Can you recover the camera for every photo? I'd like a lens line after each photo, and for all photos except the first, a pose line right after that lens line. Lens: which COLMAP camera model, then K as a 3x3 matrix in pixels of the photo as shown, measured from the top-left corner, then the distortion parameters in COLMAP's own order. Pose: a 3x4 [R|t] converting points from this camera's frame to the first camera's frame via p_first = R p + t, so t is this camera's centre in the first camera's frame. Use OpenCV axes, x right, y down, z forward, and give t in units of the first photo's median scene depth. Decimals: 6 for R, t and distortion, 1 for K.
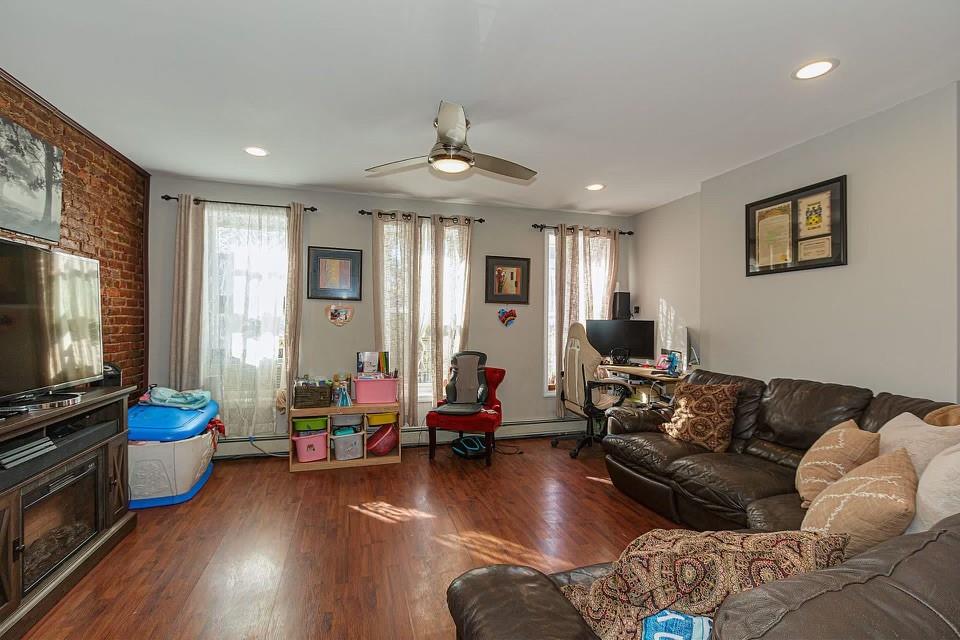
lens RADIAL K [[438.1, 0, 474.9], [0, 438.1, 321.8], [0, 0, 1]] dist [-0.000543, 0.000028]
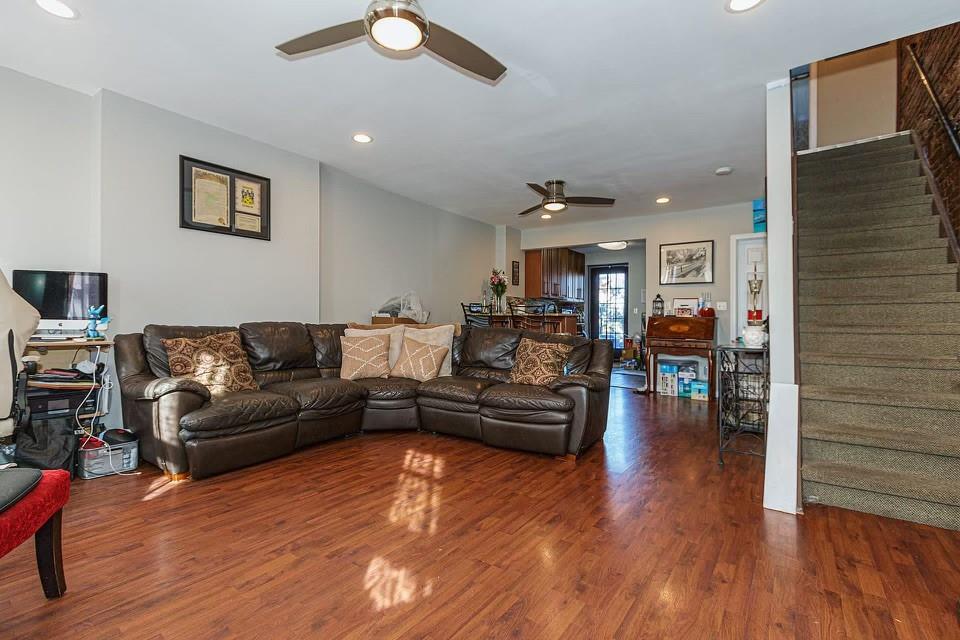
lens RADIAL K [[438.1, 0, 475.7], [0, 438.1, 317.3], [0, 0, 1]] dist [-0.000543, 0.000028]
pose [[-0.622135, -0.003723, 0.782901, -0.645264], [-0.006082, 0.999982, -0.000078, 0.107509], [-0.782886, -0.004810, -0.622147, 1.243659]]
